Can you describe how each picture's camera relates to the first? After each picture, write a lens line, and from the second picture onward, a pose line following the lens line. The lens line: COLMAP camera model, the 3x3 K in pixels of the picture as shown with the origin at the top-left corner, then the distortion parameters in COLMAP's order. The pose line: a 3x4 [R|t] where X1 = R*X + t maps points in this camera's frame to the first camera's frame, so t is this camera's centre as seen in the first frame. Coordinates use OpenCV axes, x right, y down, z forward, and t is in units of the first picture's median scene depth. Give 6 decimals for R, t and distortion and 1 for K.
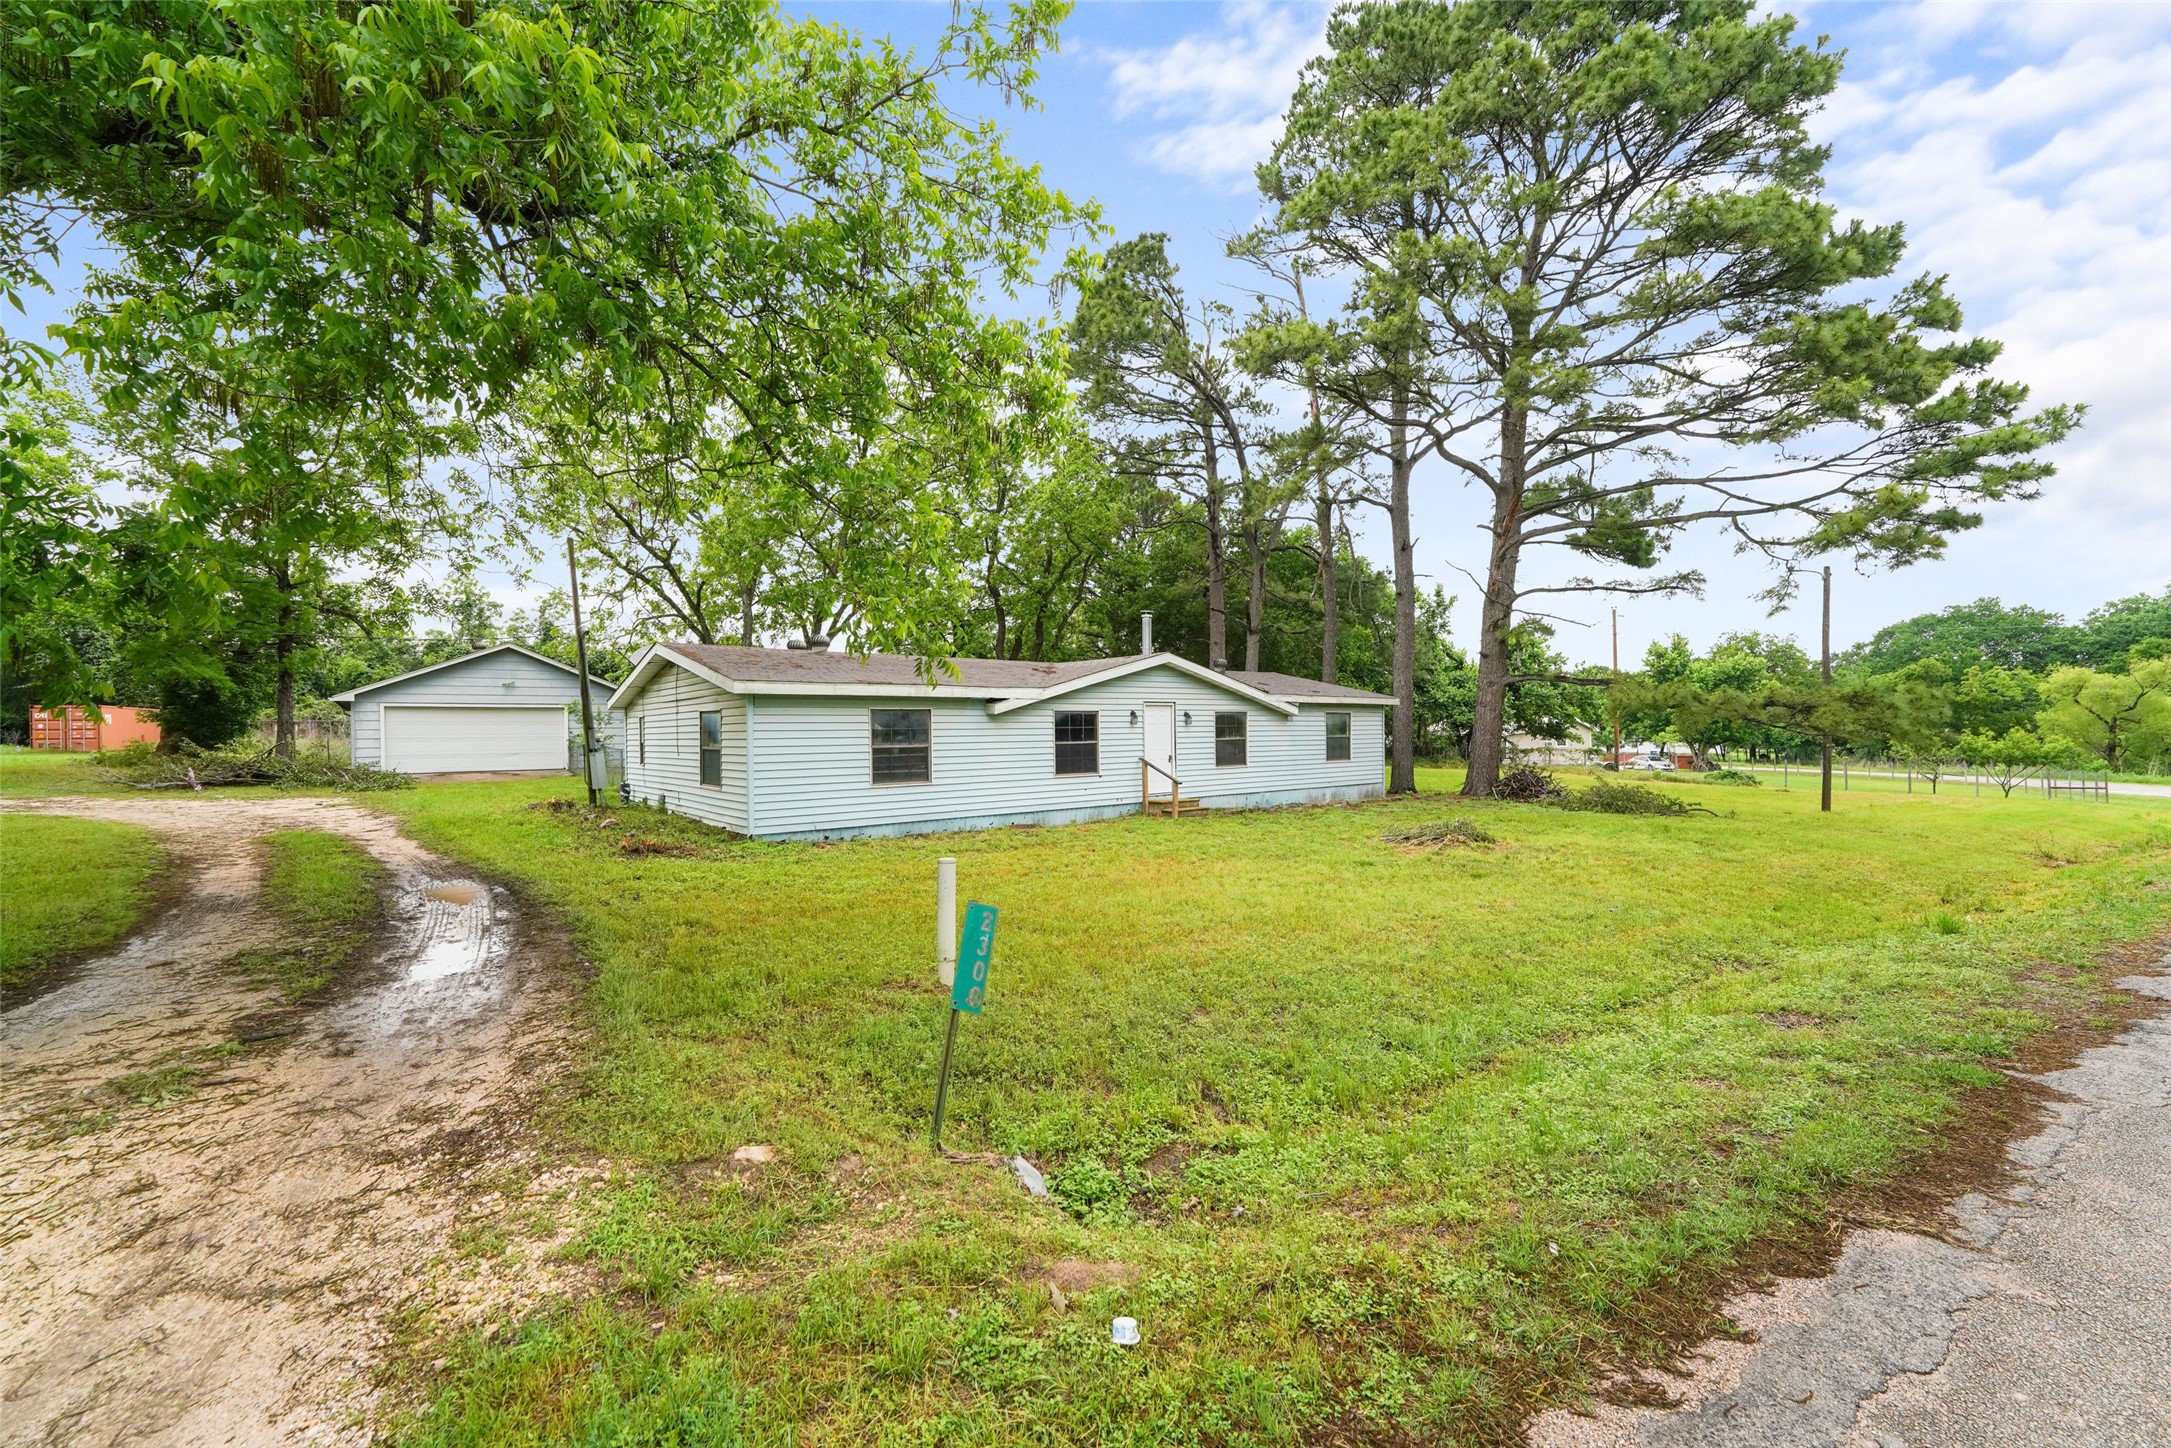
lens RADIAL K [[866.0, 0, 1075.8], [0, 866.0, 741.7], [0, 0, 1]] dist [0.006268, -0.000064]
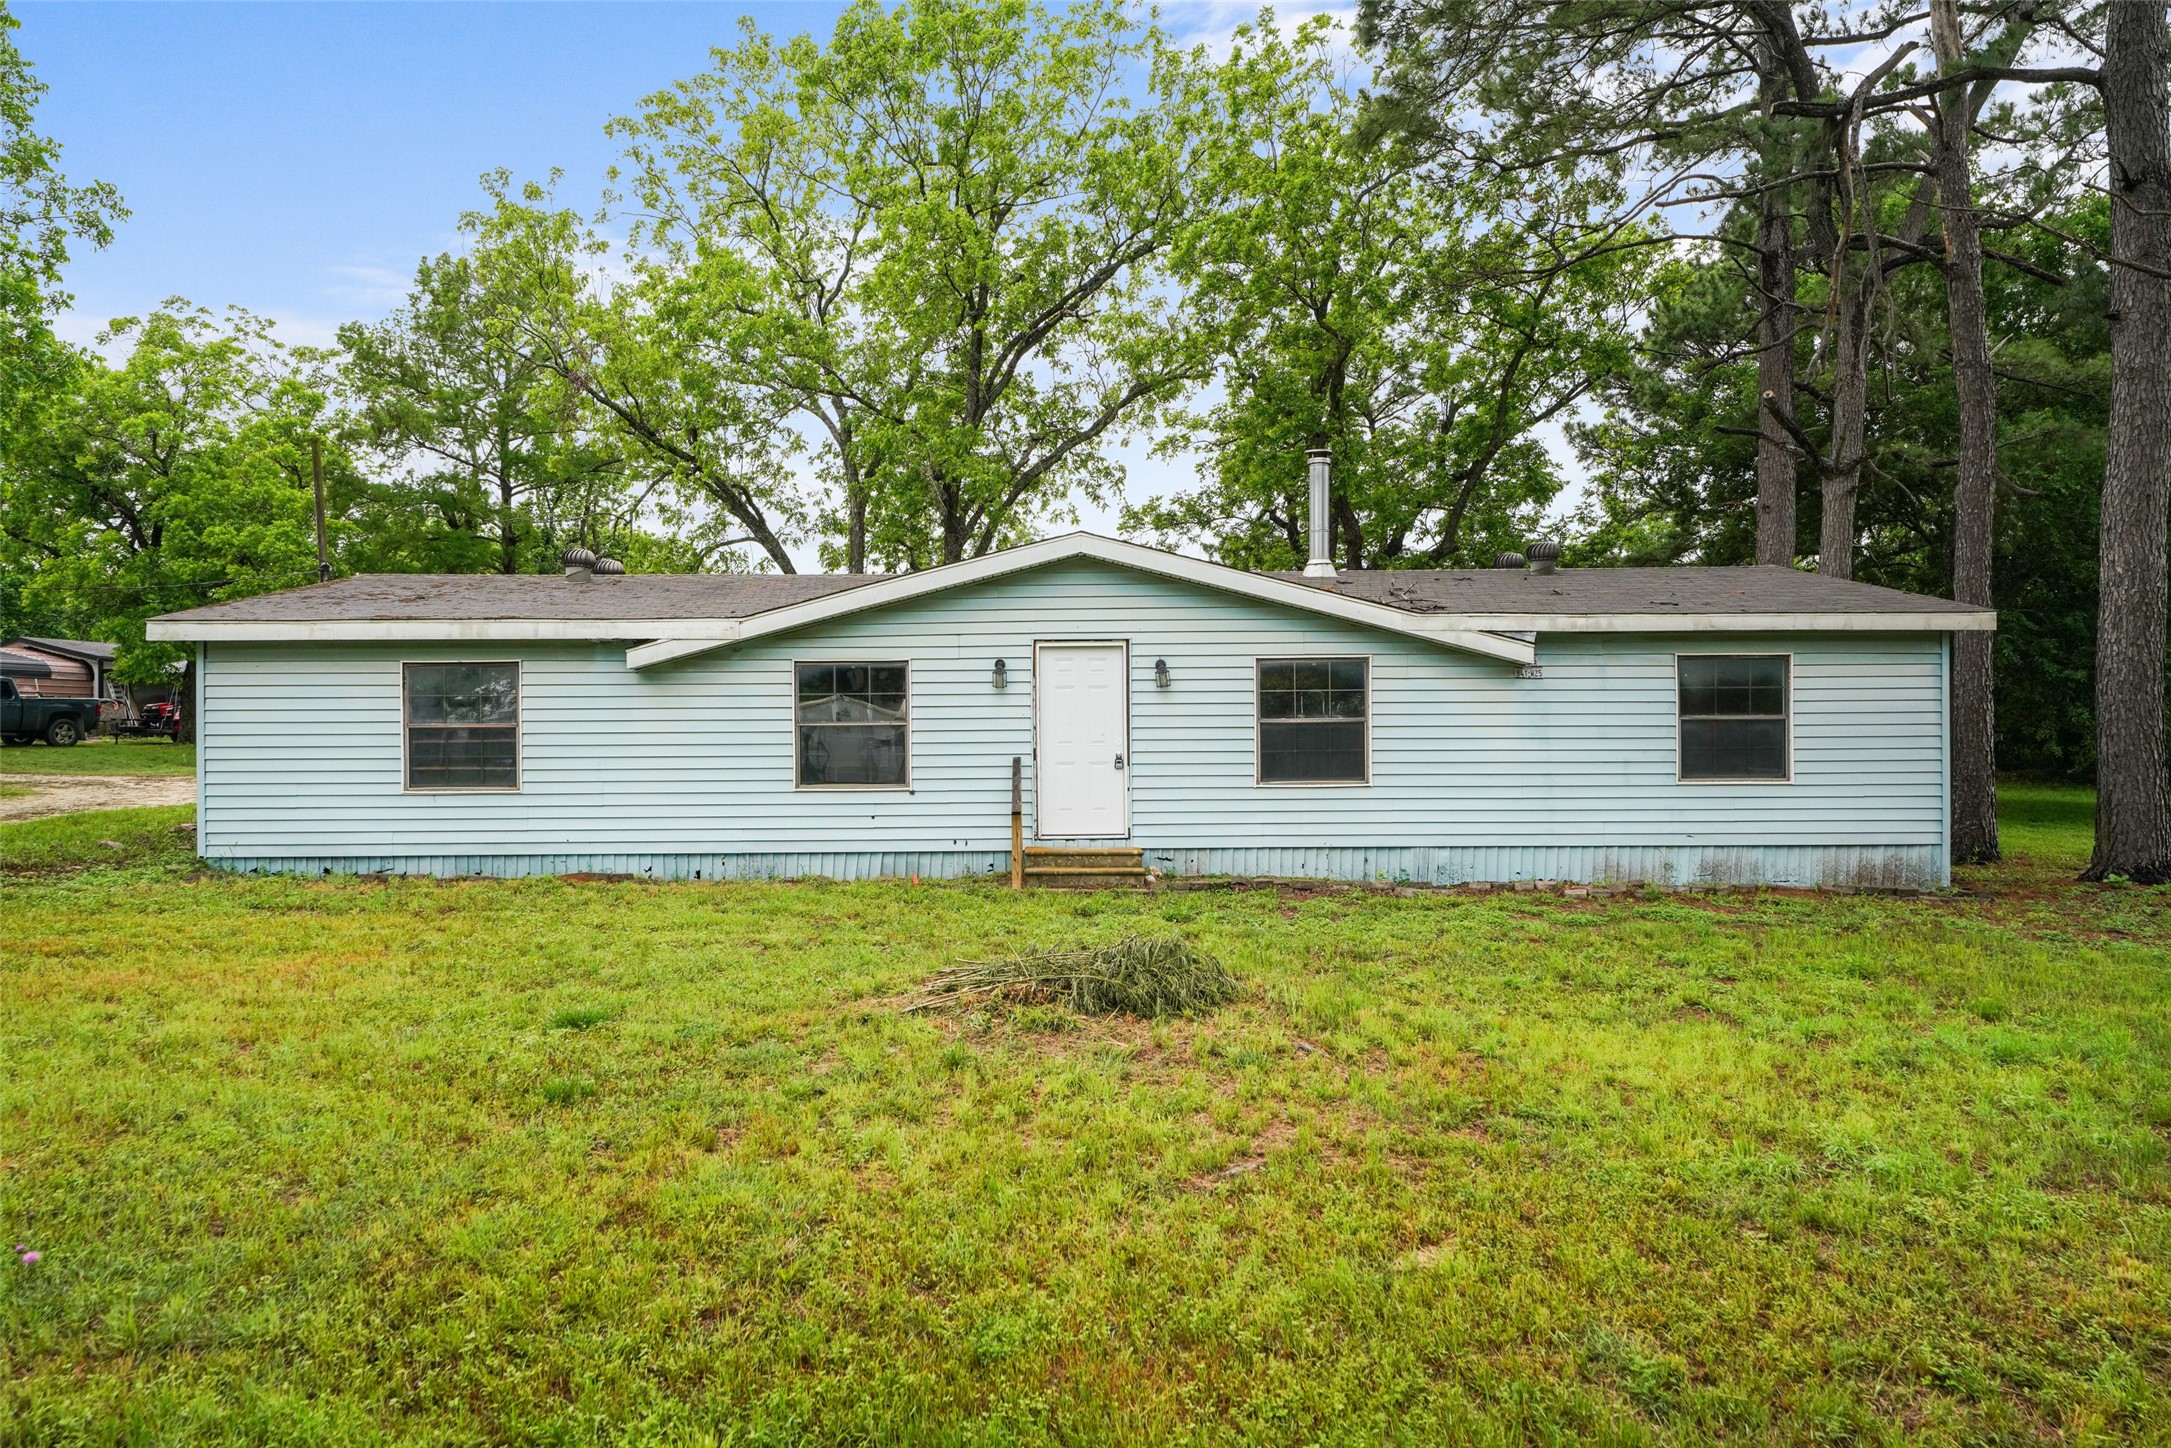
lens RADIAL K [[1479.9, 0, 1085.5], [0, 1479.9, 724.0], [0, 0, 1]] dist [0.035962, 0.000151]
pose [[0.773562, 0.017056, -0.633491, 0.596794], [-0.011127, 0.999849, 0.013333, -0.011034], [0.633623, -0.003265, 0.773635, 0.375253]]
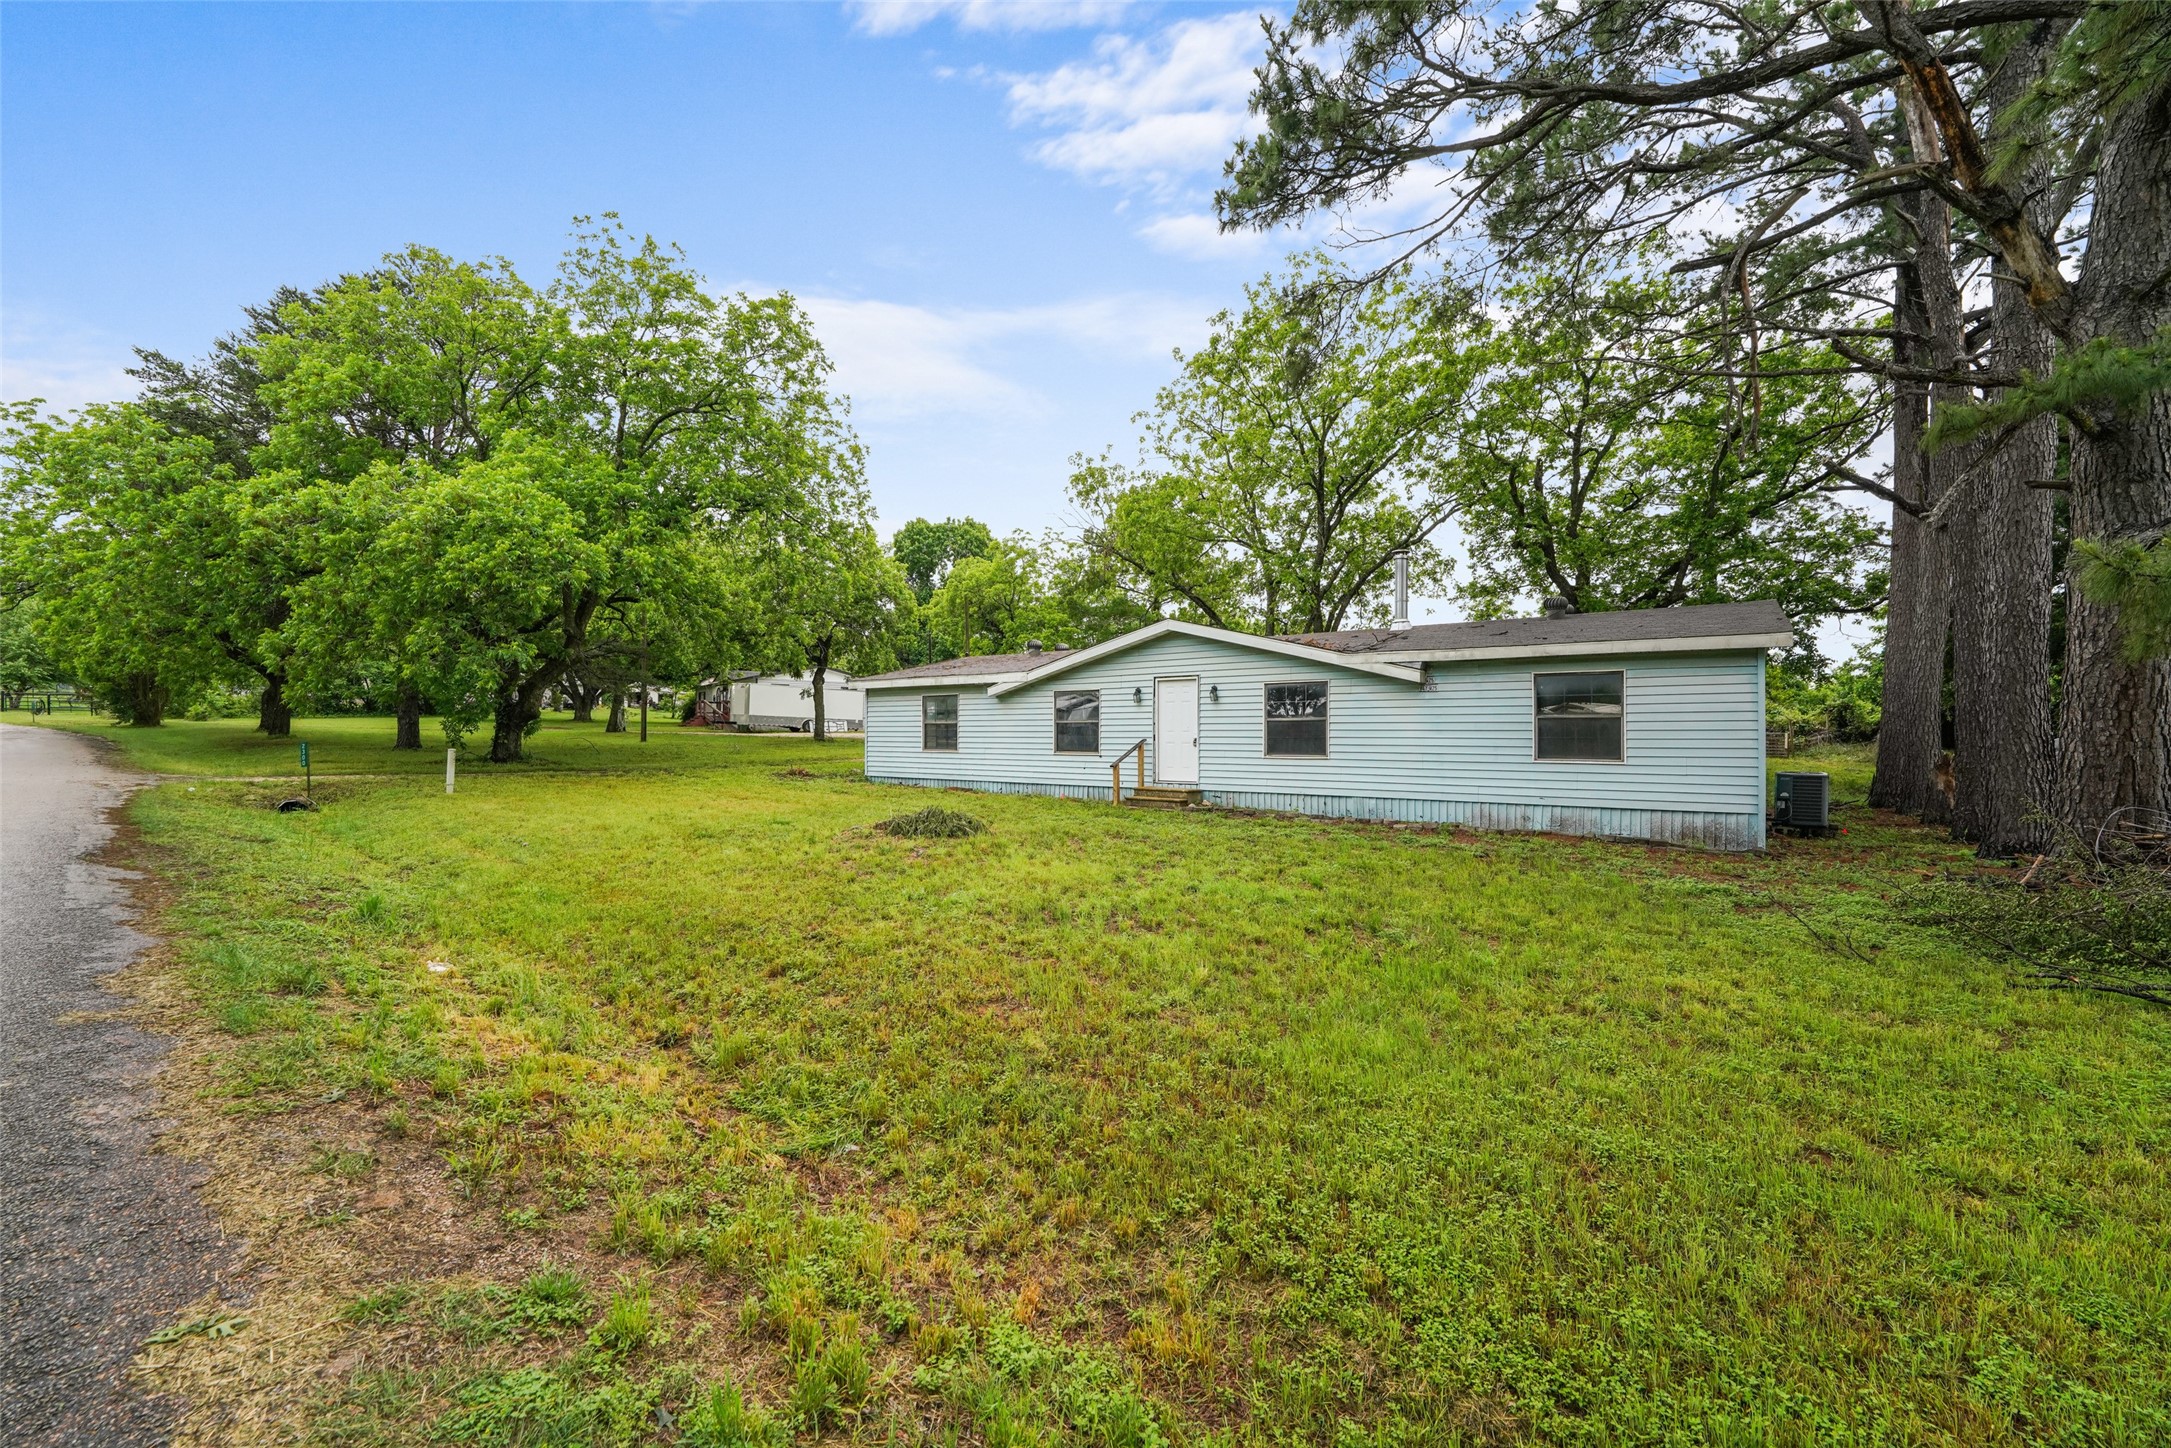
lens RADIAL K [[862.7, 0, 1072.1], [0, 862.7, 732.0], [0, 0, 1]] dist [0.006137, -0.000017]
pose [[0.245424, 0.030728, -0.968929, 0.898413], [0.002734, 0.999472, 0.032389, -0.017961], [0.969412, -0.010598, 0.245210, 0.674052]]
